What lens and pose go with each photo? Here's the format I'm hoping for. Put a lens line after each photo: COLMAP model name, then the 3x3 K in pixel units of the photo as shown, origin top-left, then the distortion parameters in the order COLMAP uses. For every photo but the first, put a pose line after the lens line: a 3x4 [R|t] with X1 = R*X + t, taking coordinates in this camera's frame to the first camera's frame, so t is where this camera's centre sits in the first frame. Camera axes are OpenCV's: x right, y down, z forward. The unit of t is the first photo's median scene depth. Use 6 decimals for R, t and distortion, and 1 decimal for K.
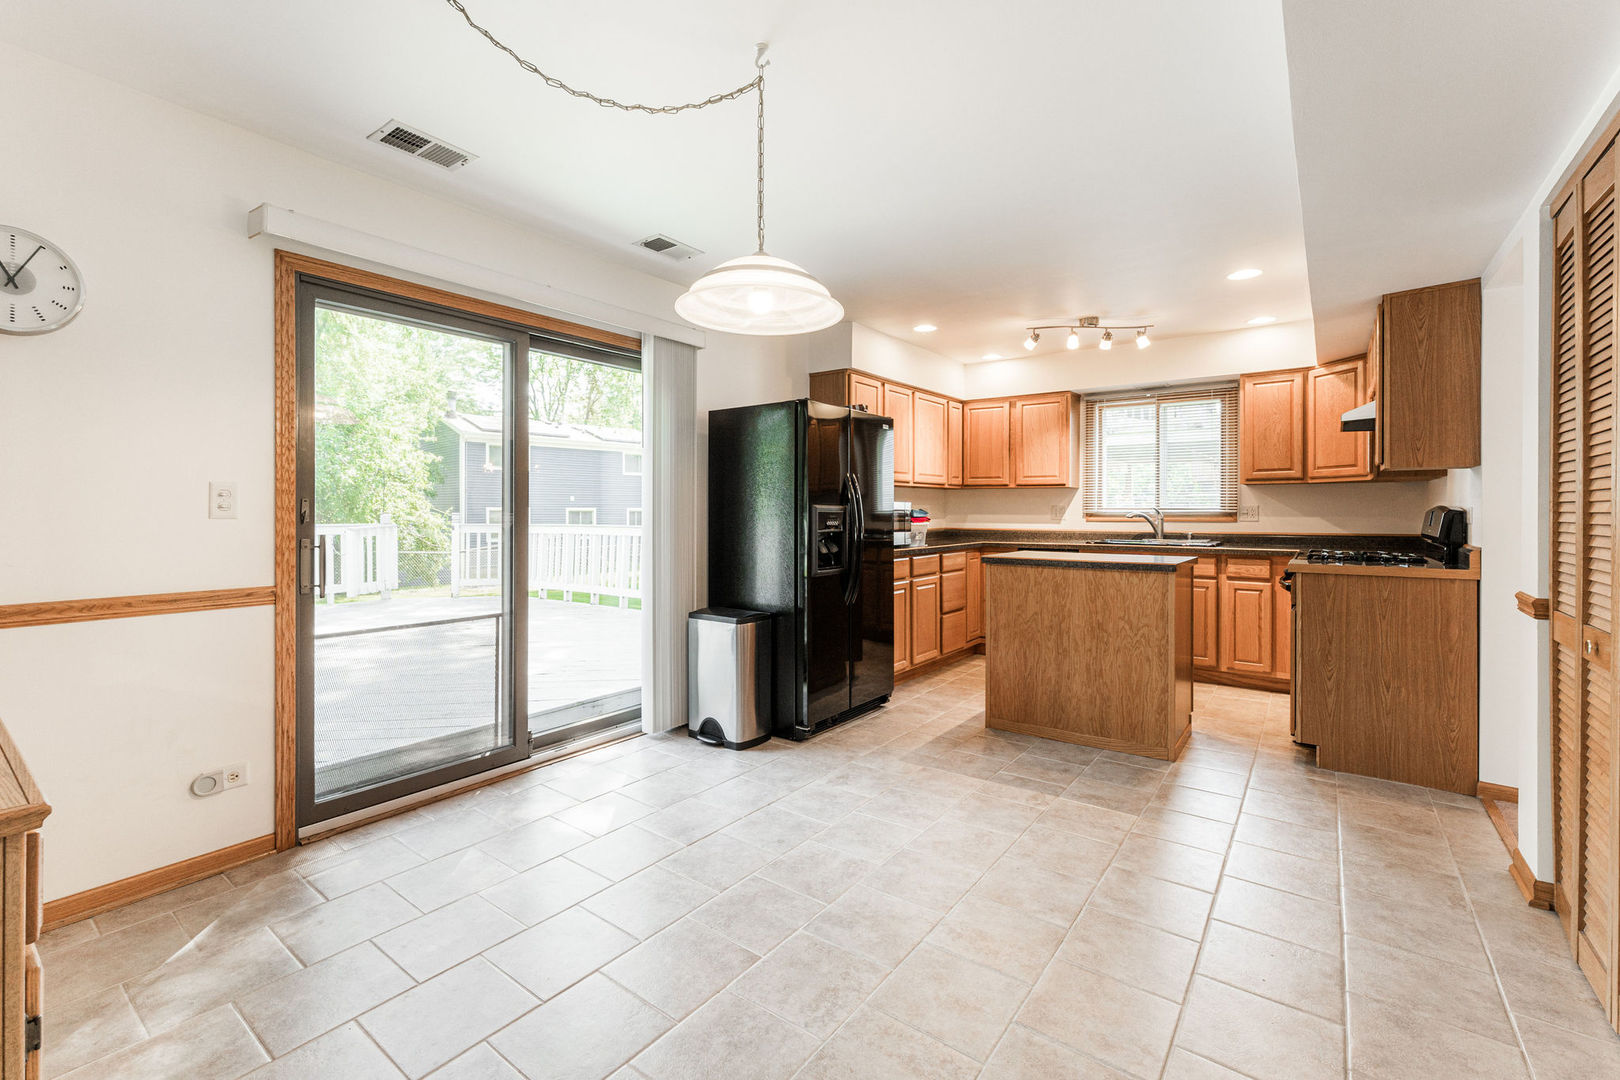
lens RADIAL K [[678.8, 0, 812.5], [0, 678.8, 513.3], [0, 0, 1]] dist [-0.000671, -0.000063]
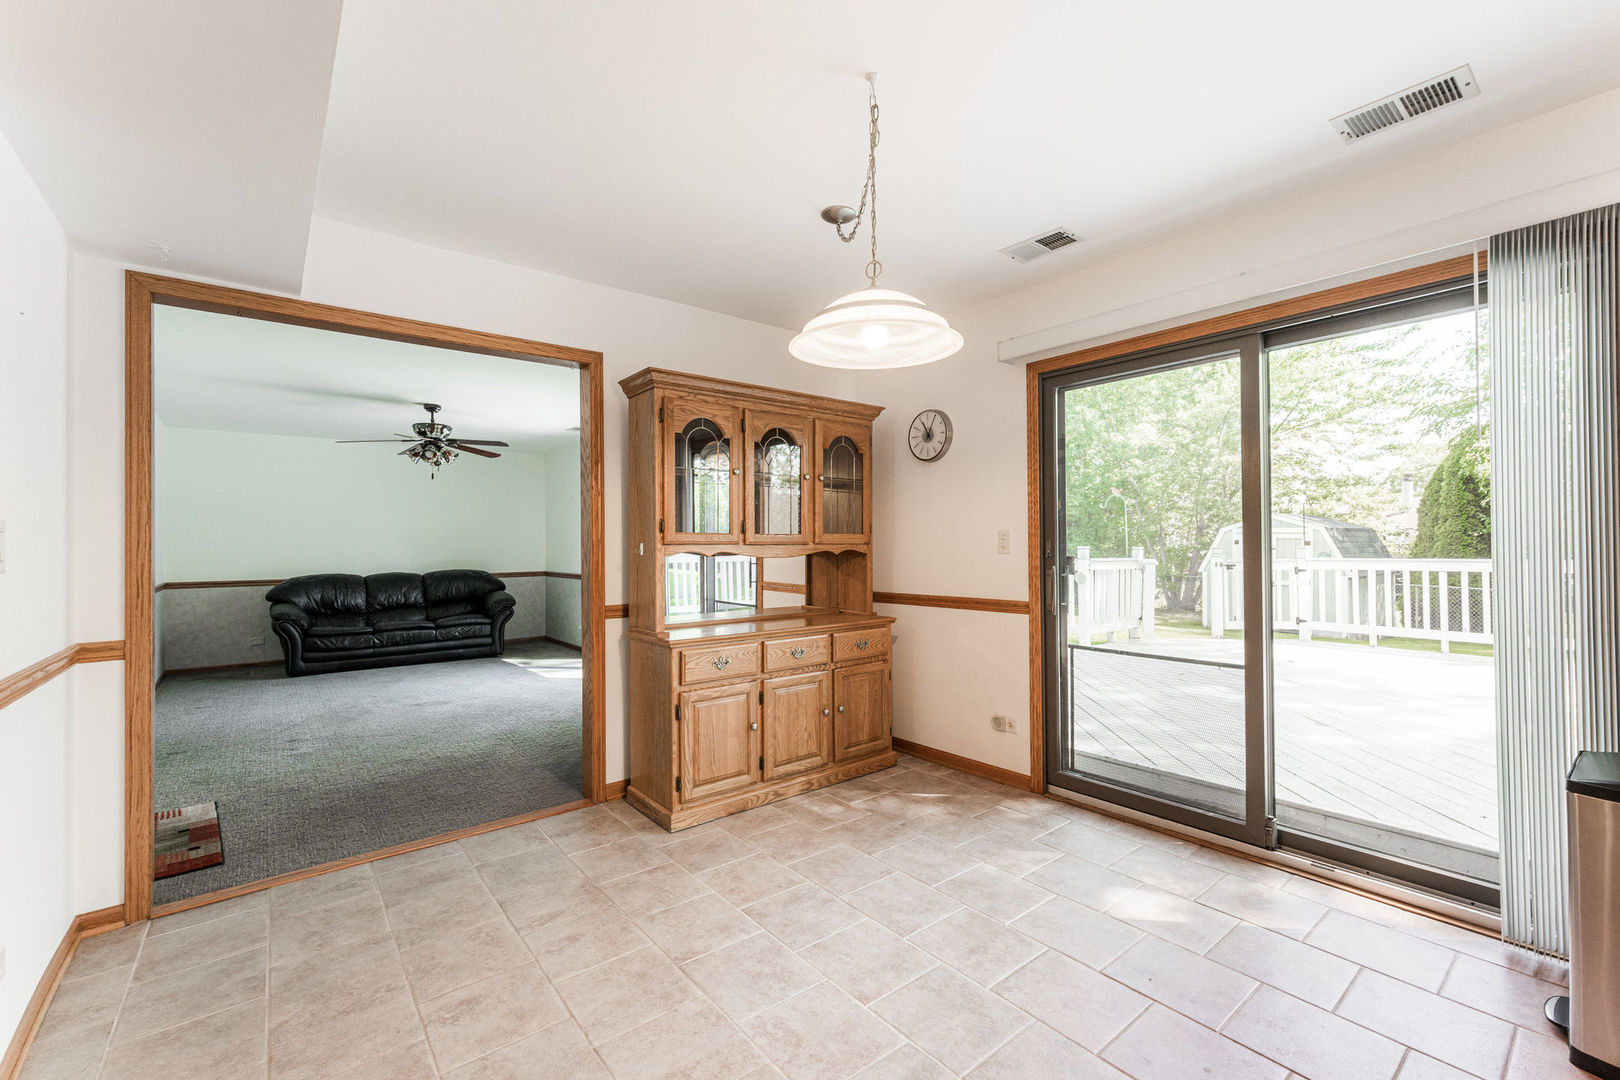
lens RADIAL K [[678.8, 0, 798.5], [0, 678.8, 537.8], [0, 0, 1]] dist [-0.000671, -0.000063]
pose [[-0.247044, -0.011379, -0.968937, 0.644189], [0.004332, 0.999908, -0.012847, -0.008672], [0.968995, -0.007371, -0.246972, 0.816247]]
